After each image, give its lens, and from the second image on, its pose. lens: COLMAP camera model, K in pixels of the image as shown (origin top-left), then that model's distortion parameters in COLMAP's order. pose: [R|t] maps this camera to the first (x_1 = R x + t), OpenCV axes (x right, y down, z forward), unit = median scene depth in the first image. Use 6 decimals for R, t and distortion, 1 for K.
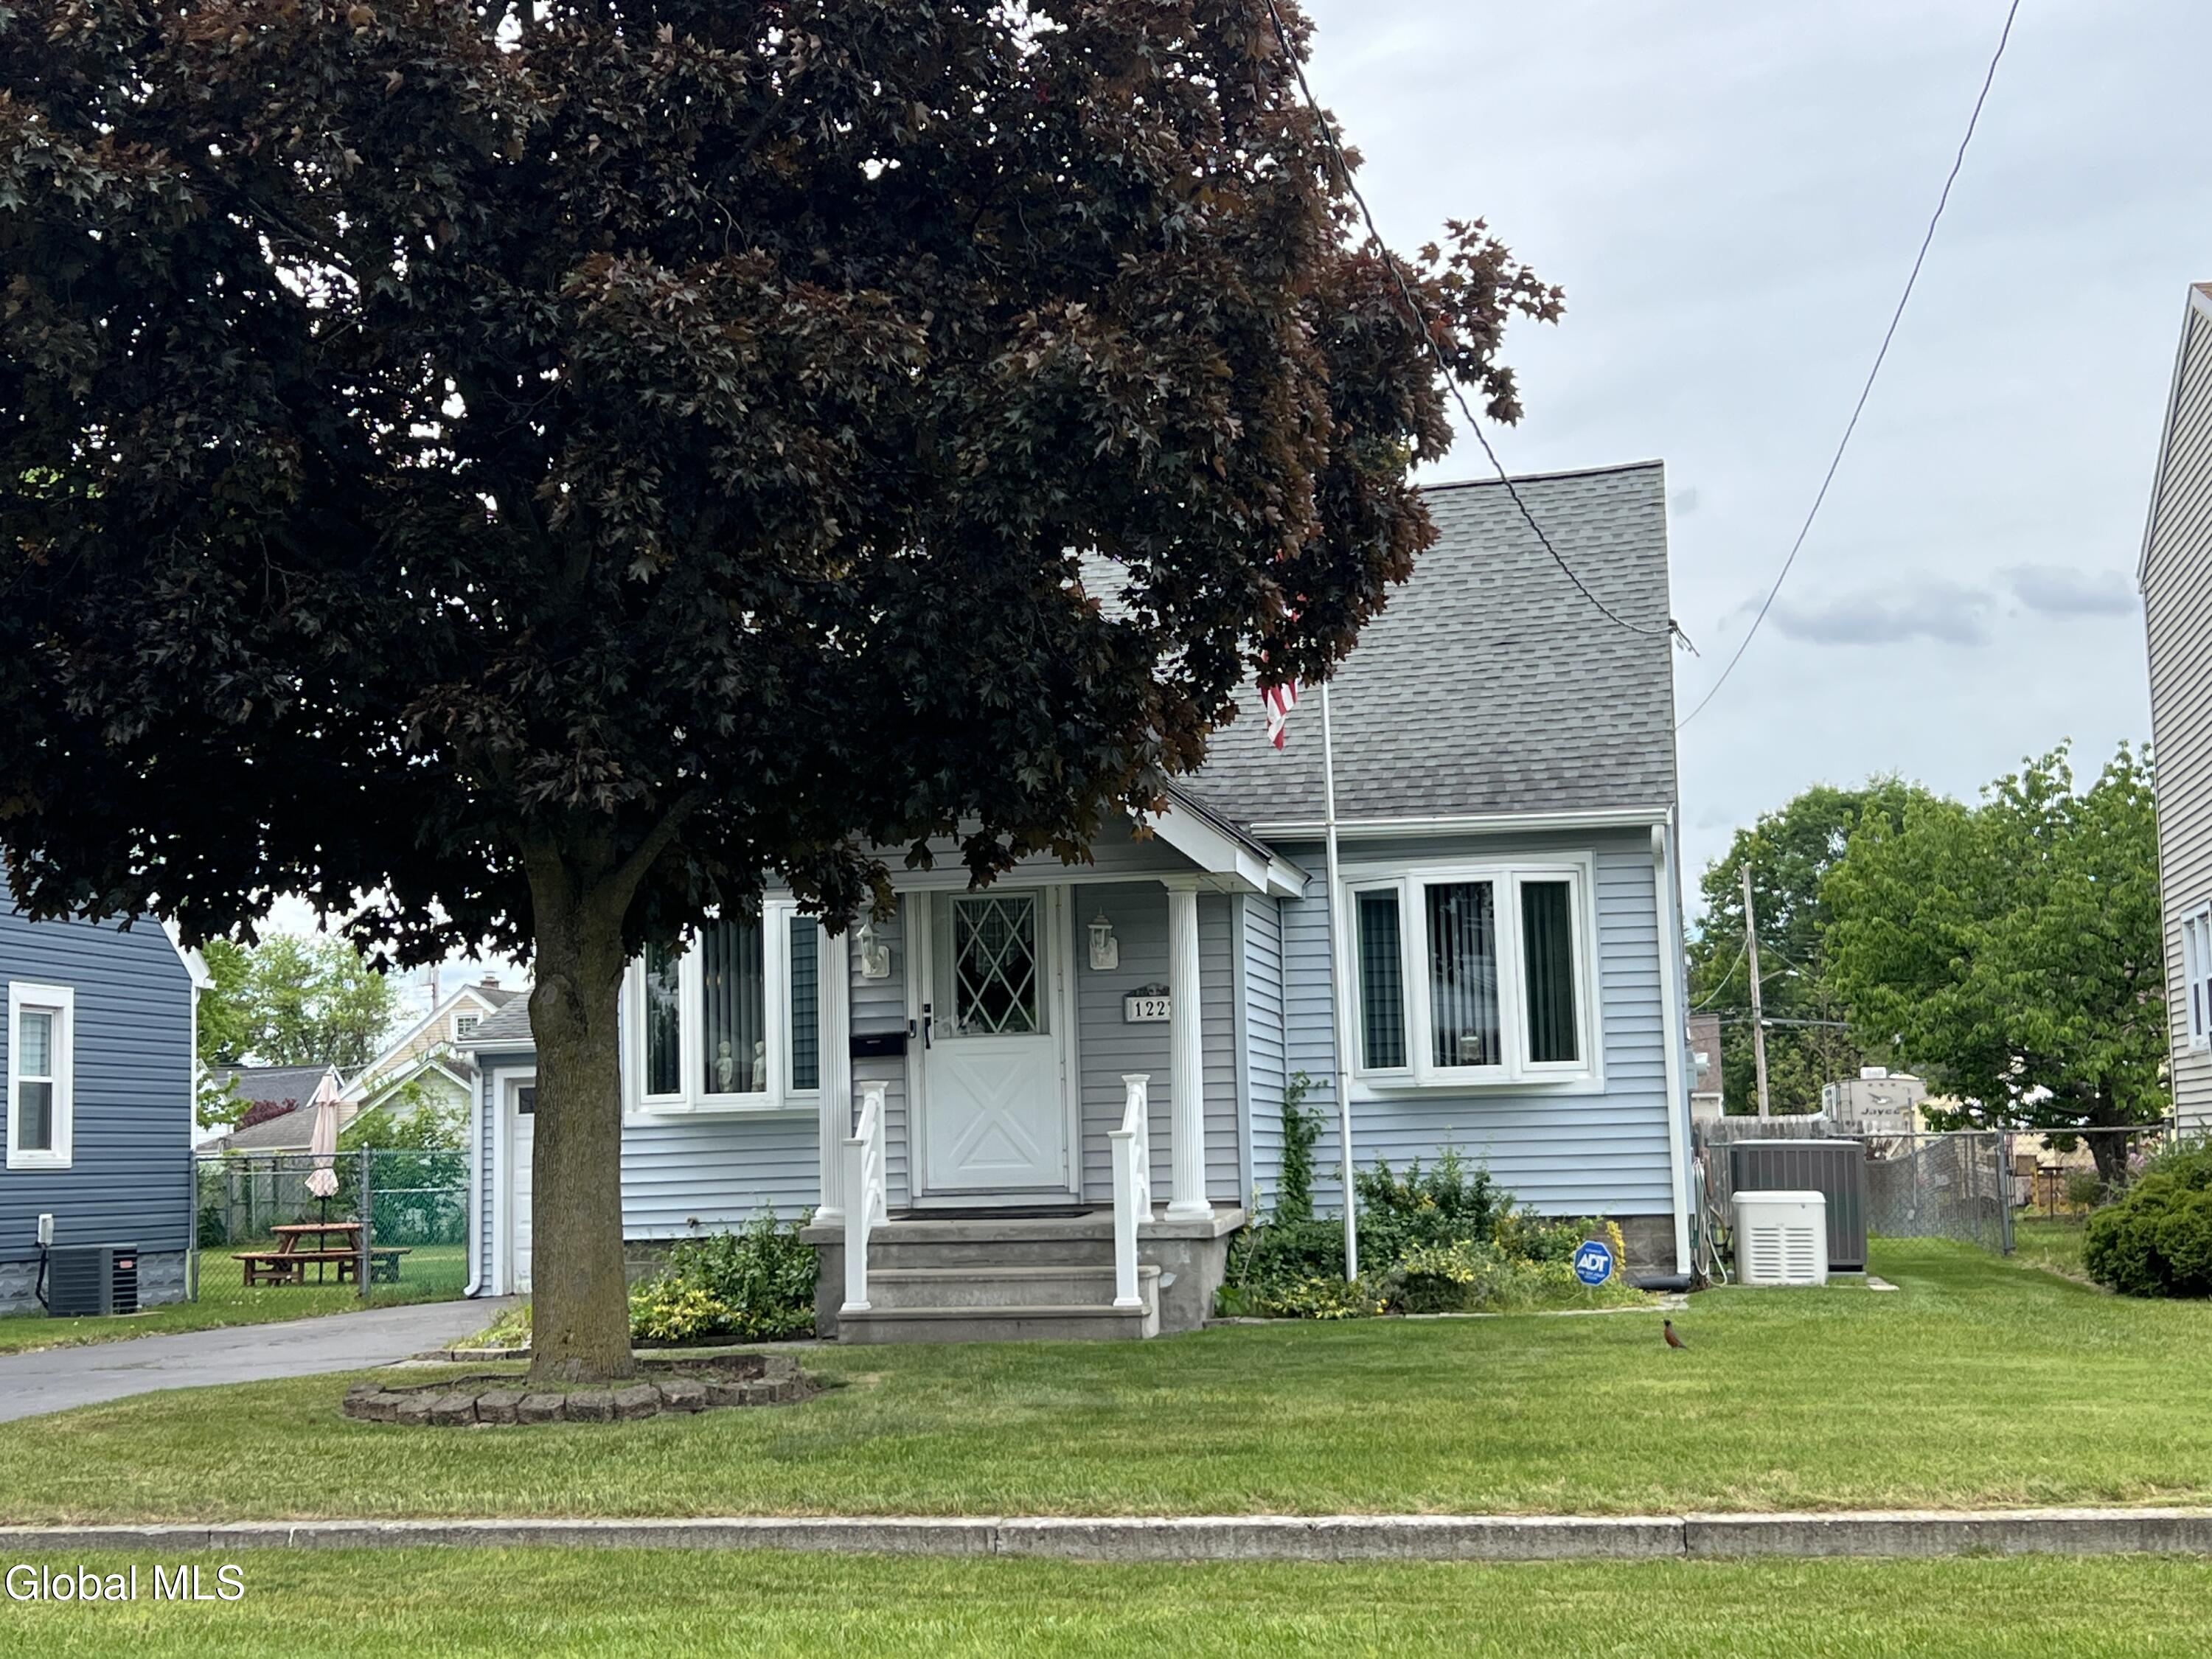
lens RADIAL K [[3138.5, 0, 1093.5], [0, 3138.5, 834.7], [0, 0, 1]] dist [0.129500, 0.000000]
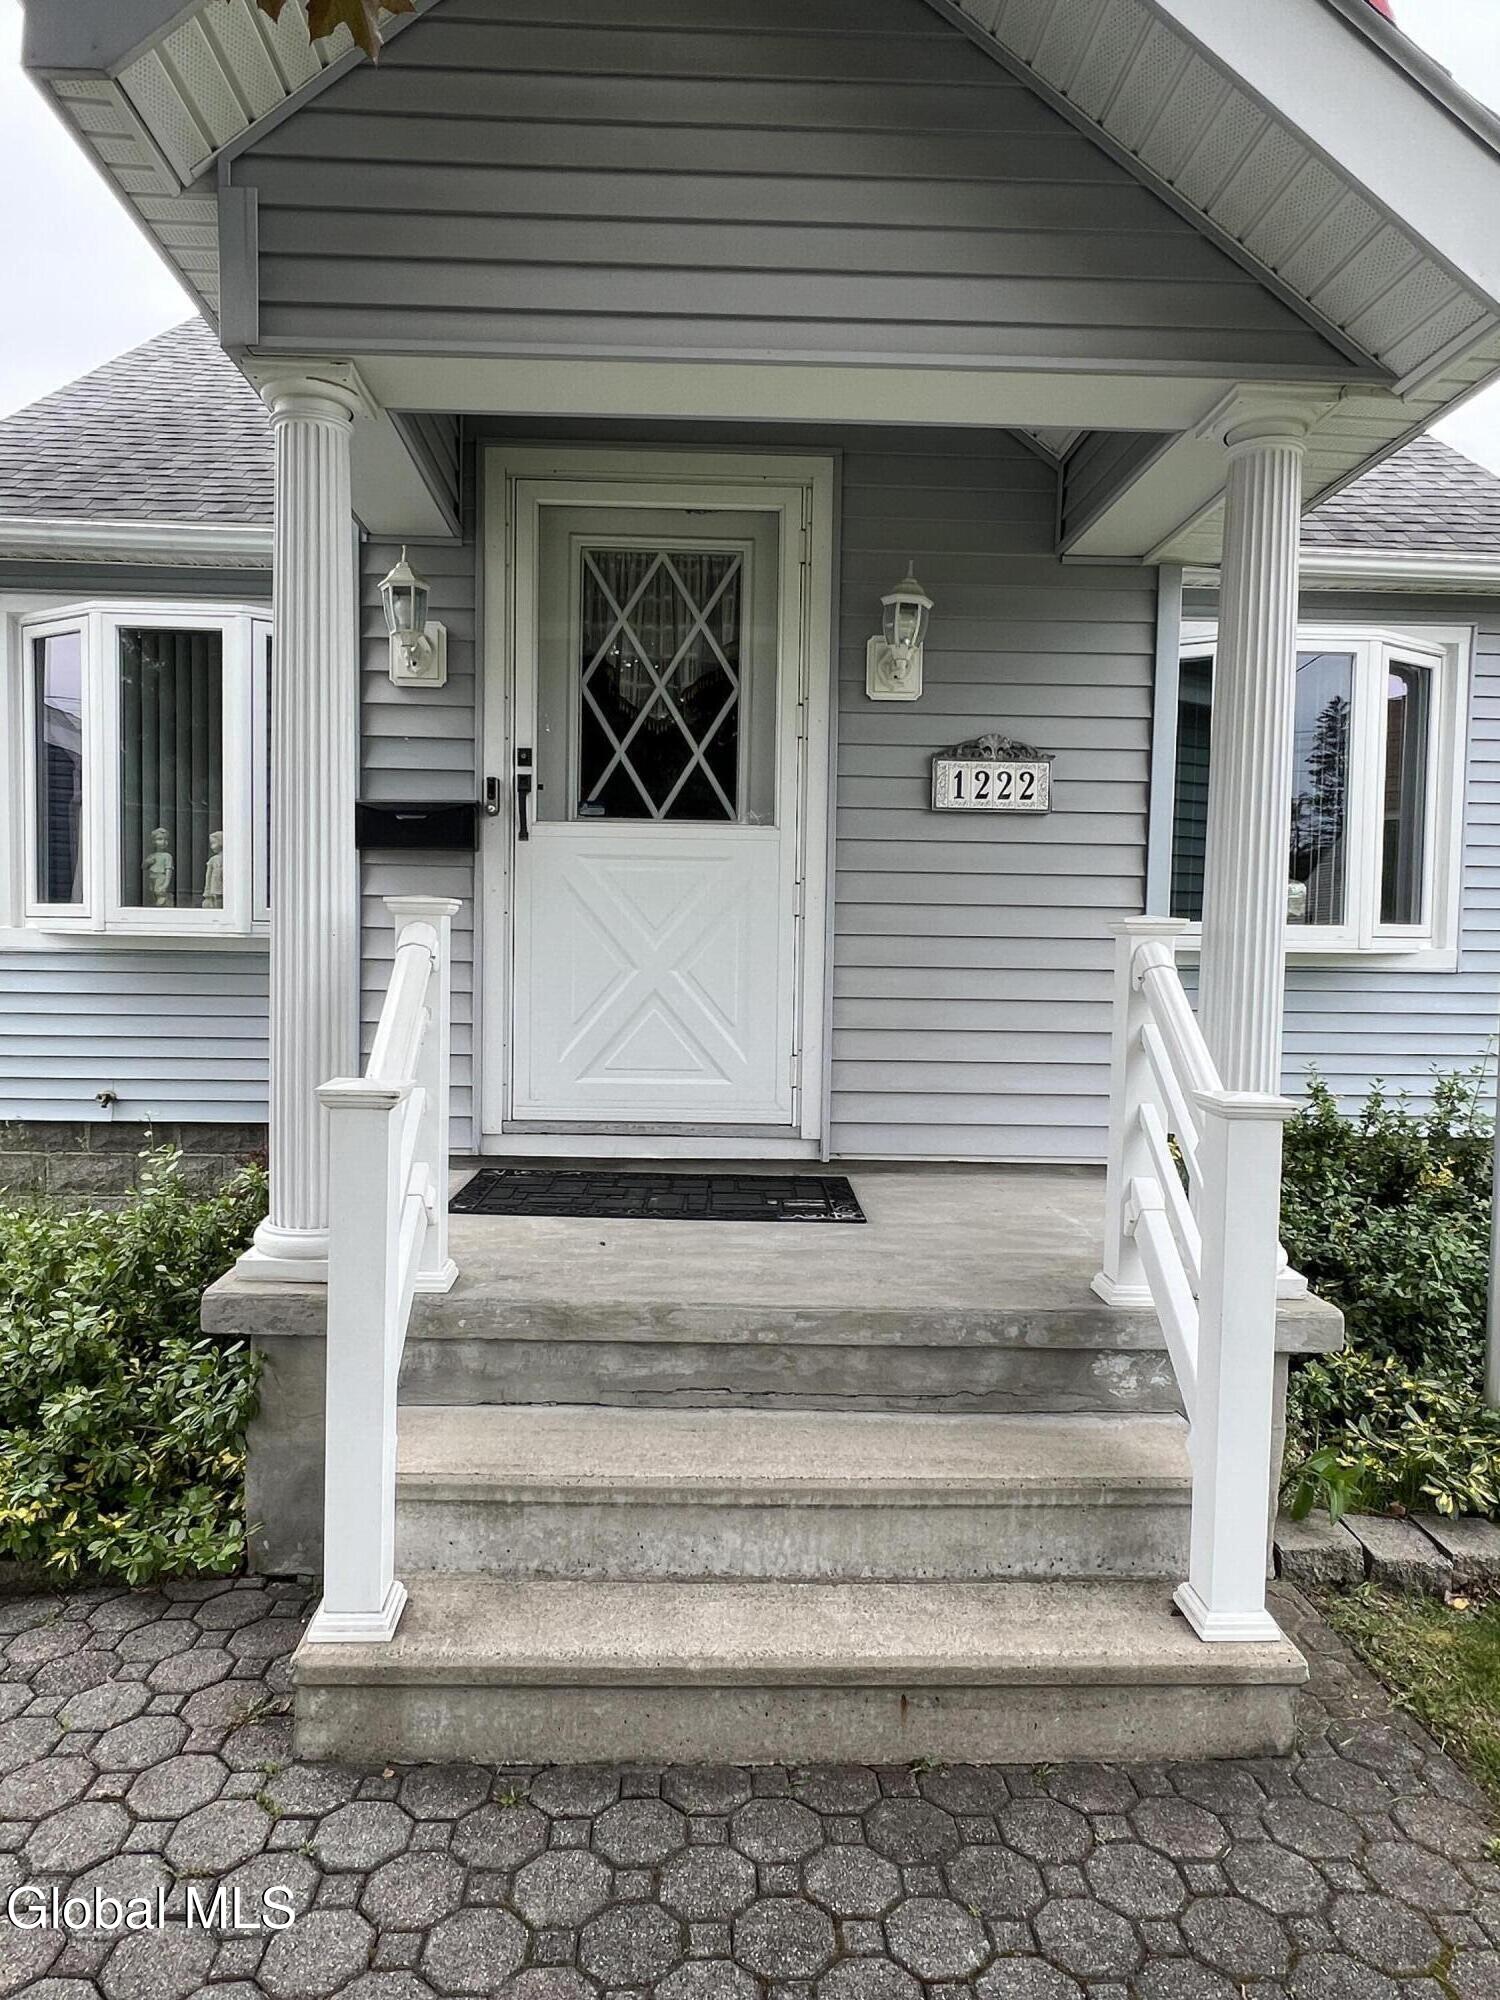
lens RADIAL K [[1234.1, 0, 740.7], [0, 1234.1, 1004.7], [0, 0, 1]] dist [-0.000717, -0.000200]
pose [[0.974722, 0.035795, 0.220534, -0.061088], [-0.068086, 0.987721, 0.140611, 0.064053], [-0.212793, -0.152072, 0.965191, 0.799689]]
